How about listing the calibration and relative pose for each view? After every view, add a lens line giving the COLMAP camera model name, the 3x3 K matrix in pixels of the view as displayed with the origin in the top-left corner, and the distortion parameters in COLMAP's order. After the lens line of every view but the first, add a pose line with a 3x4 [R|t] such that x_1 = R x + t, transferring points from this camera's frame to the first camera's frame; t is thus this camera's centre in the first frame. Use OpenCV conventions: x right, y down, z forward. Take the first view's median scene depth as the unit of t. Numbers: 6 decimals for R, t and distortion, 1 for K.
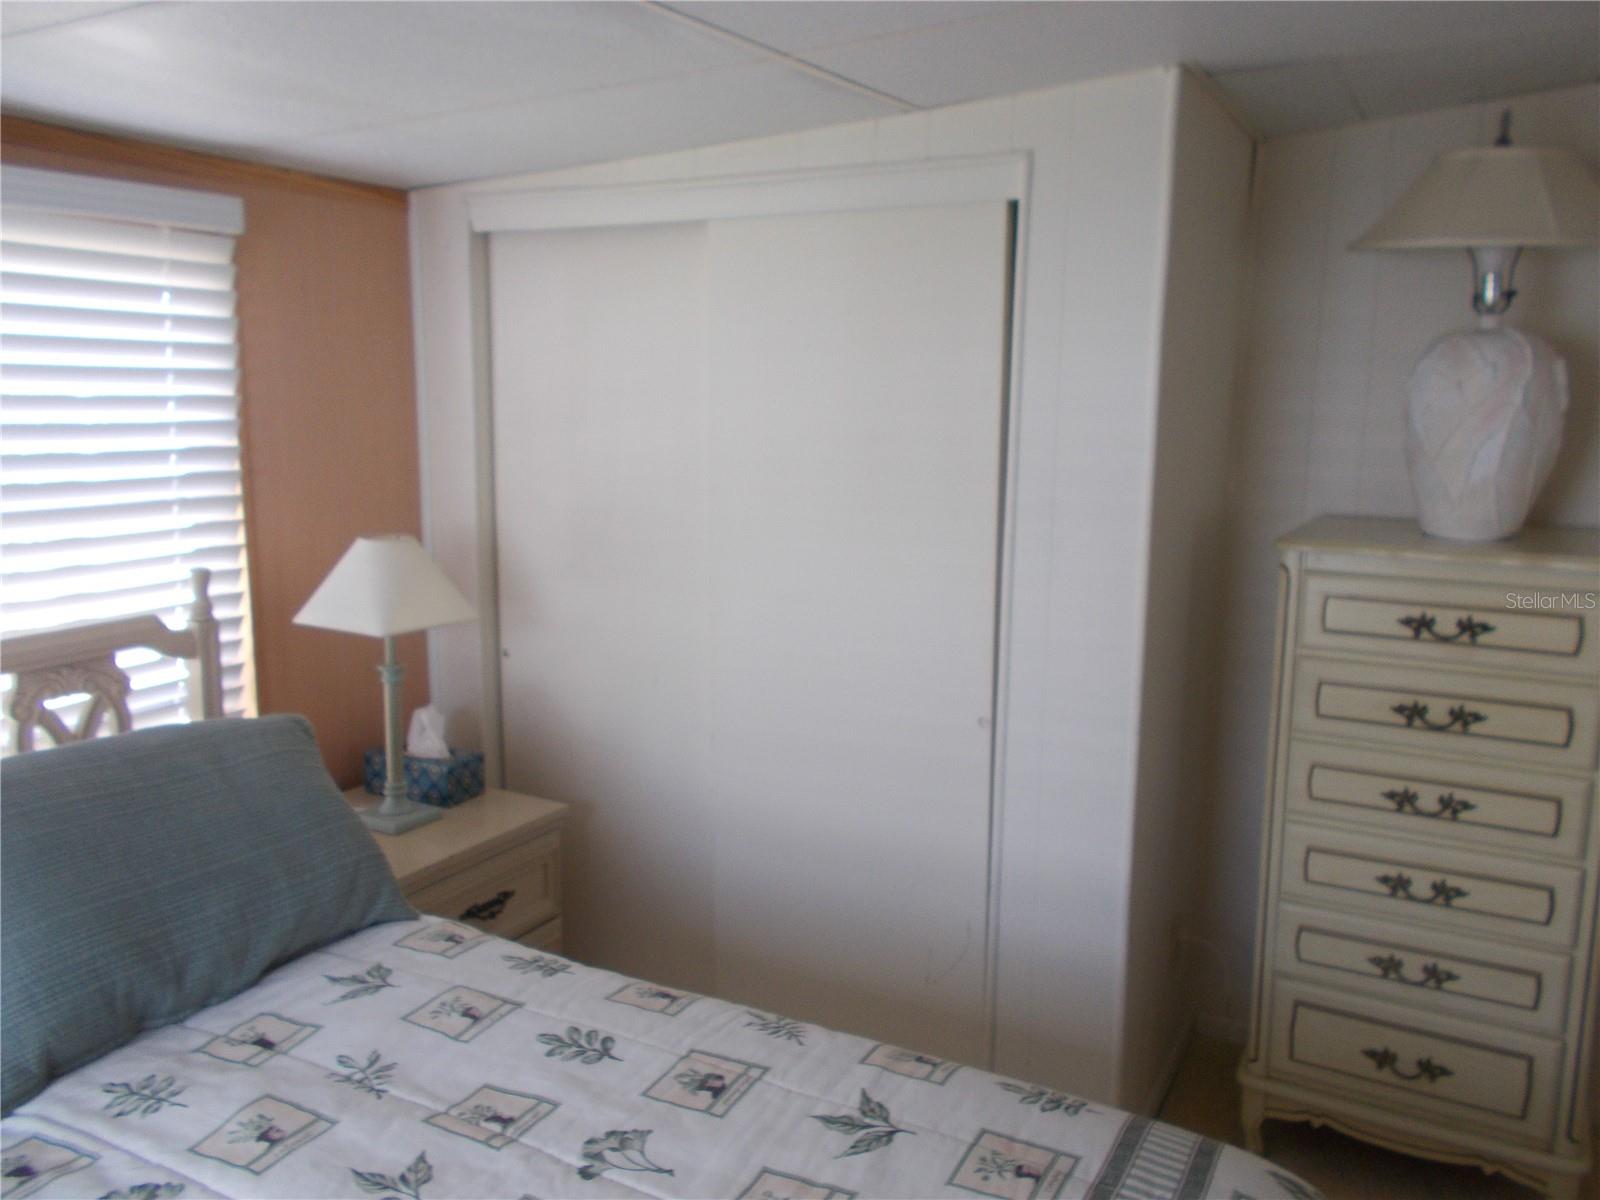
lens RADIAL K [[1263.9, 0, 804.1], [0, 1263.9, 578.1], [0, 0, 1]] dist [0.034030, -0.001432]
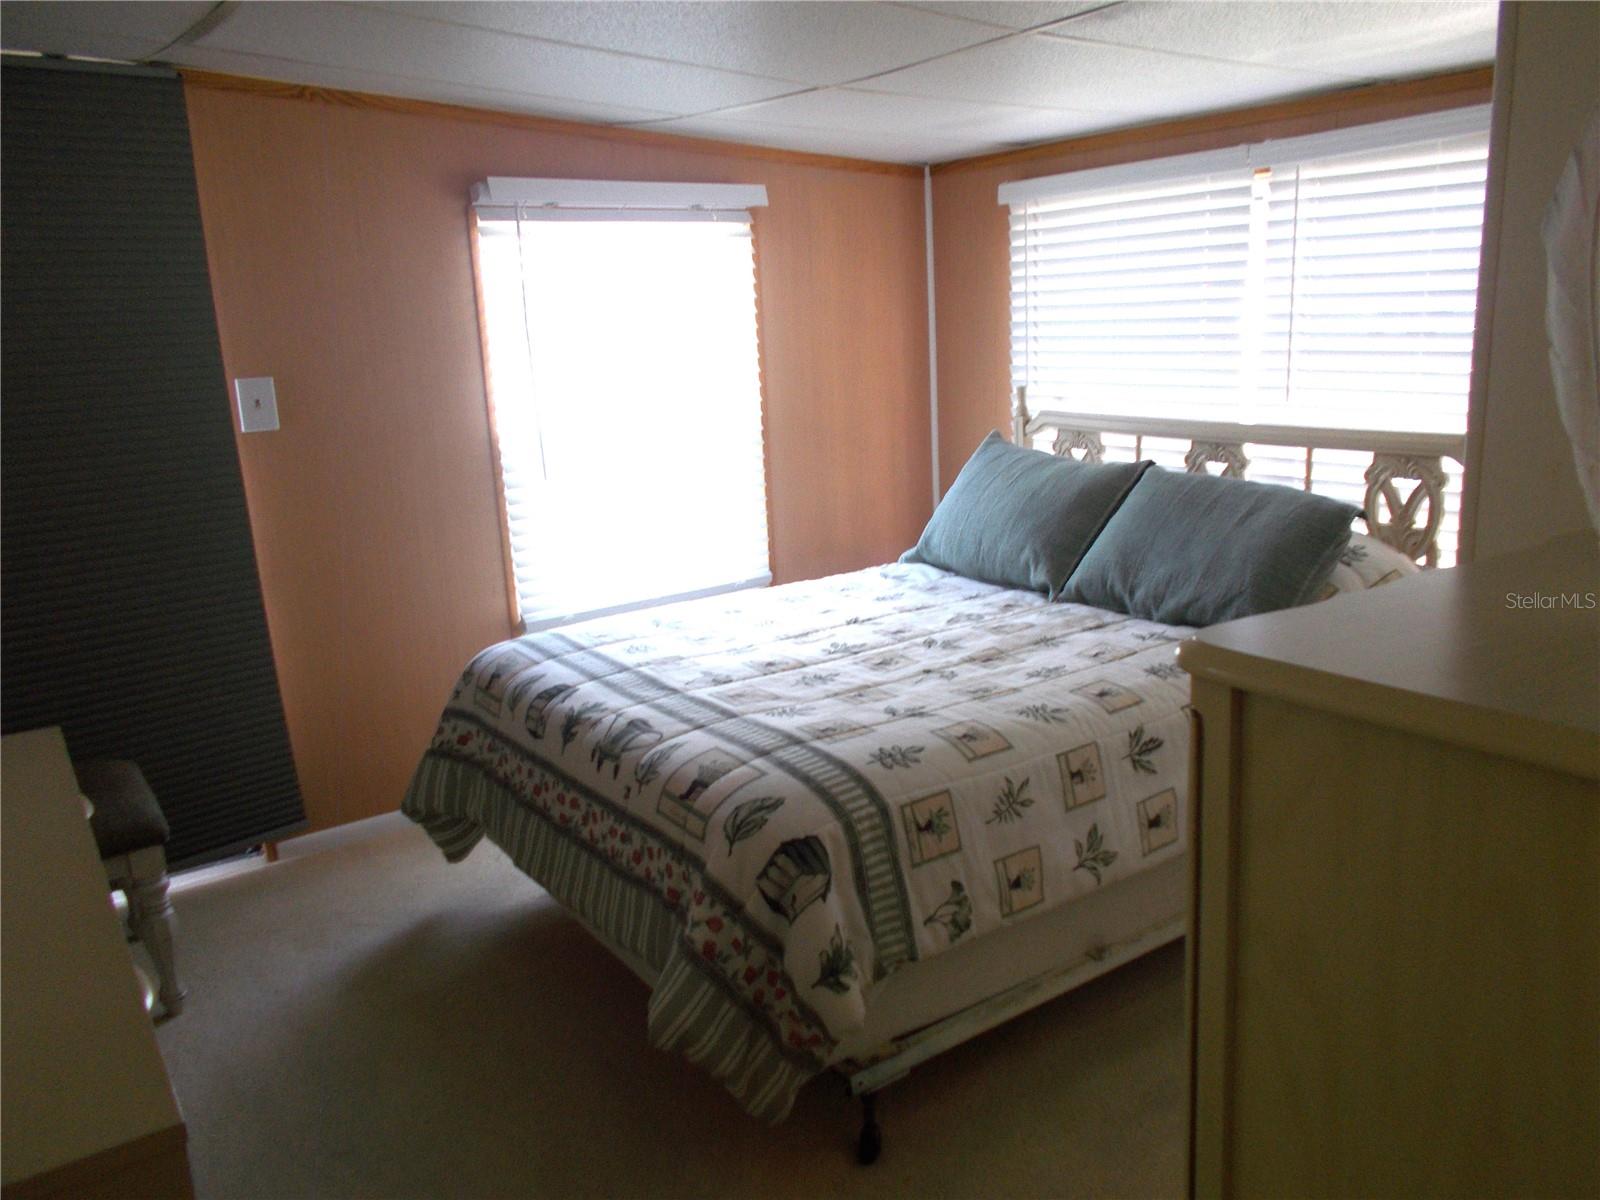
lens RADIAL K [[1263.9, 0, 804.1], [0, 1263.9, 578.1], [0, 0, 1]] dist [0.034030, -0.001432]
pose [[-0.450852, 0.201047, -0.869663, 1.303138], [-0.094656, 0.958041, 0.270550, -0.163259], [0.887566, 0.204297, -0.412904, 1.282983]]
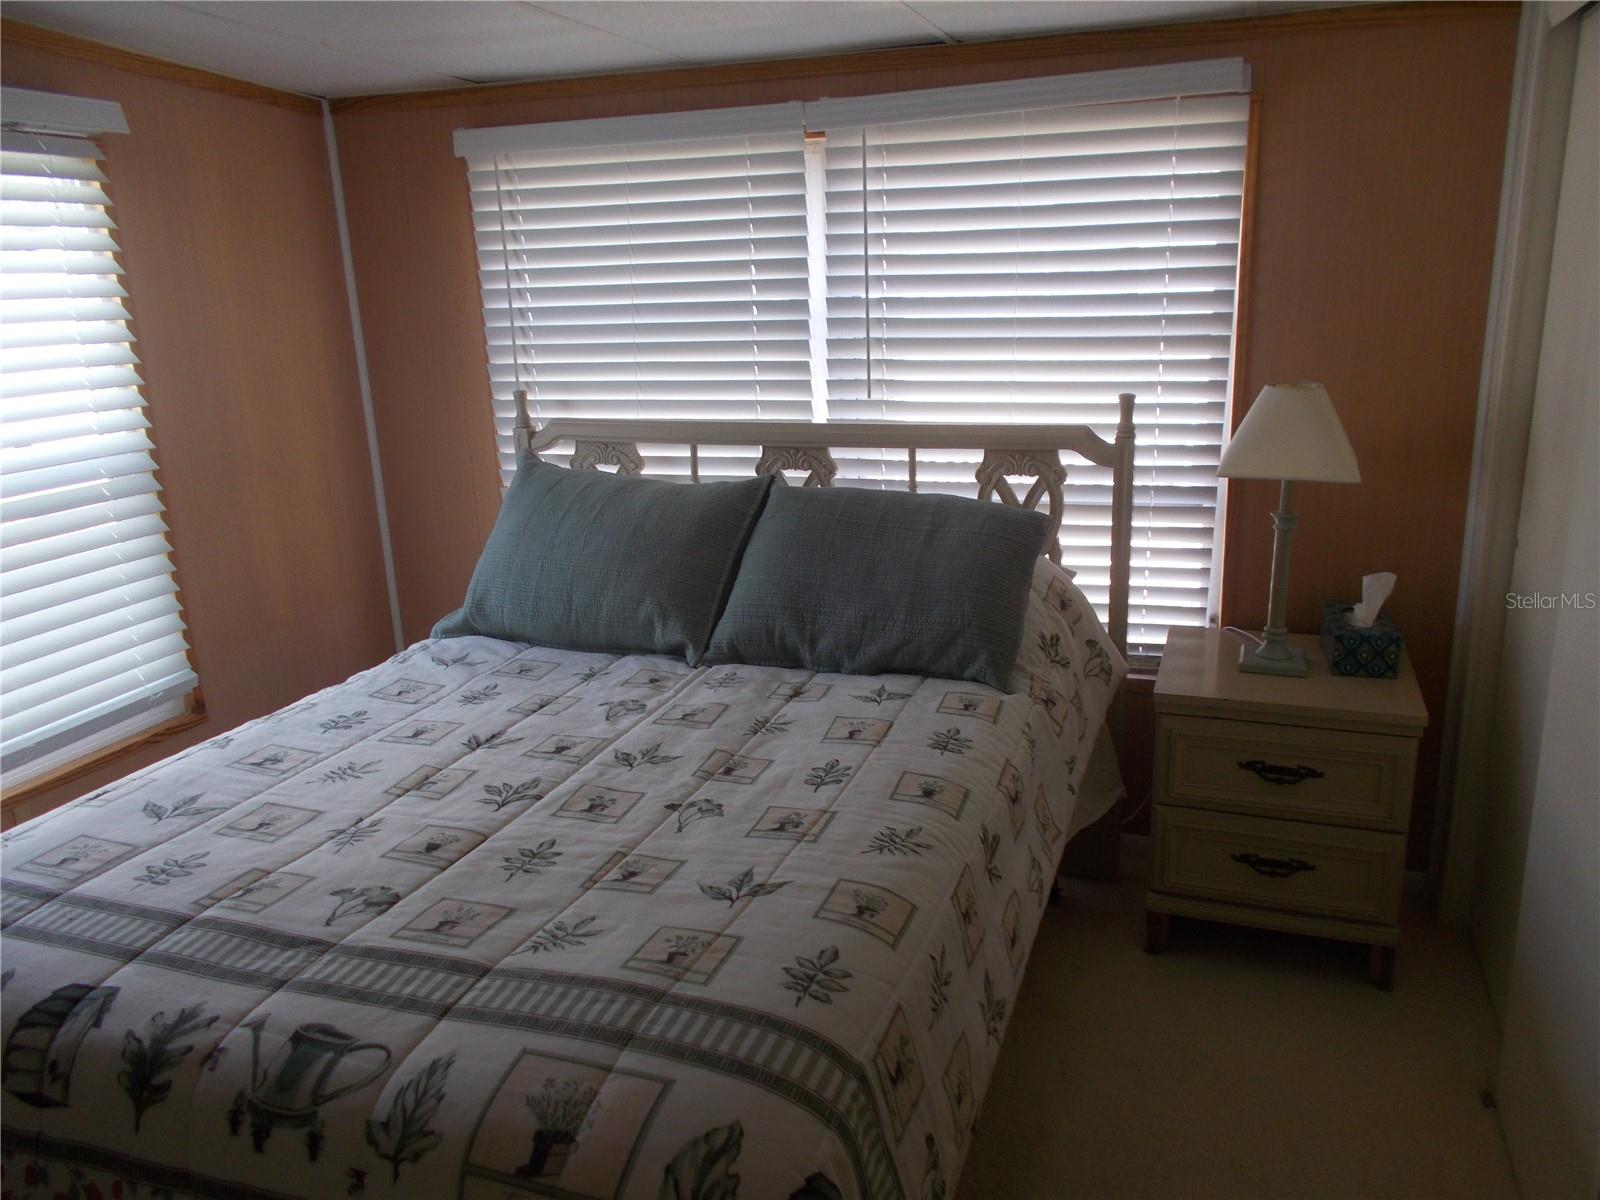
lens RADIAL K [[1252.1, 0, 809.0], [0, 1252.1, 597.9], [0, 0, 1]] dist [0.017436, -0.009032]
pose [[0.152937, 0.243199, -0.957844, 0.901451], [-0.116238, 0.966945, 0.226950, -0.076677], [0.981376, 0.076629, 0.176151, 0.694711]]
